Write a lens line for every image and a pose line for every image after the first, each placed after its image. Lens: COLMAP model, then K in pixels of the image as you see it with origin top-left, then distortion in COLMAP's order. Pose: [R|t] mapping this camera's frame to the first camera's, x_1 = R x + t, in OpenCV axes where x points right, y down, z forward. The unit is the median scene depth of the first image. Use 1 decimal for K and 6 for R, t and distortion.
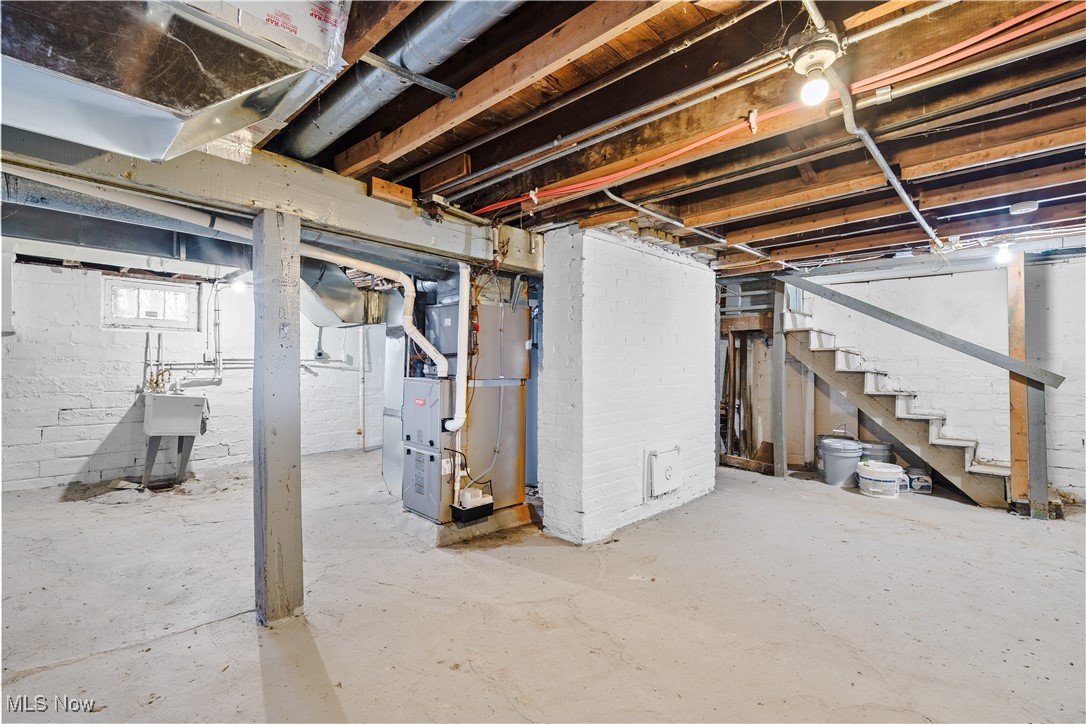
lens RADIAL K [[500.3, 0, 539.0], [0, 500.3, 359.7], [0, 0, 1]] dist [0.000699, 0.000349]
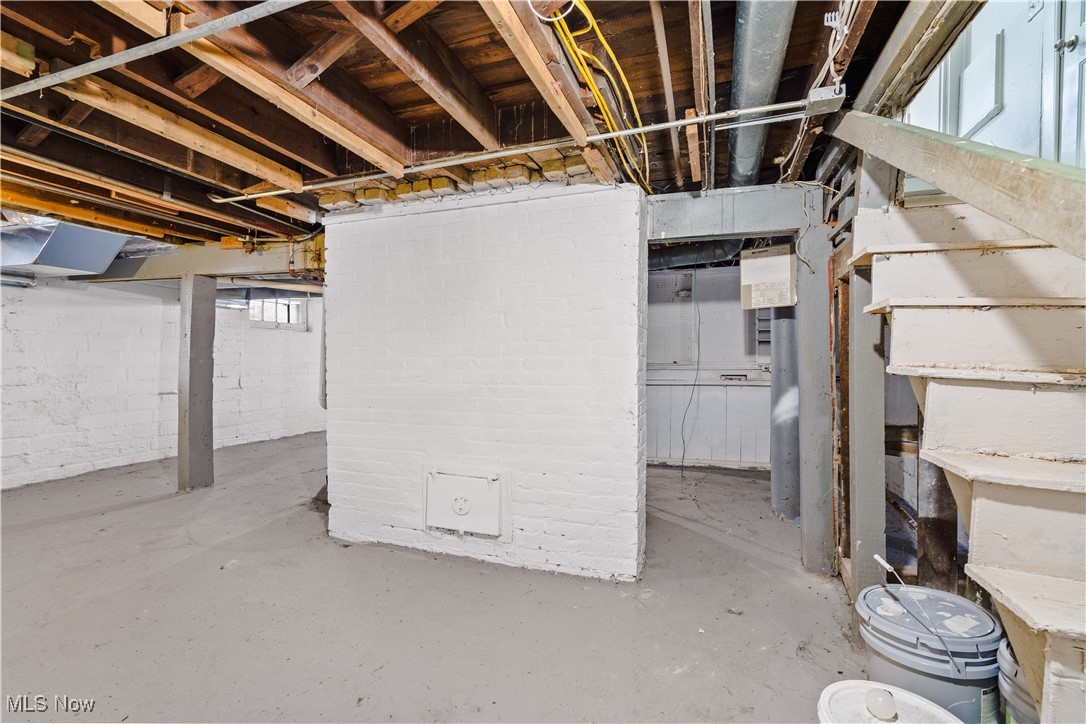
lens RADIAL K [[500.3, 0, 534.8], [0, 500.3, 364.4], [0, 0, 1]] dist [0.000699, 0.000349]
pose [[0.403454, 0.007131, -0.914972, 1.130981], [0.000655, 0.999967, 0.008082, 0.020022], [0.915000, -0.003860, 0.403436, 0.947207]]
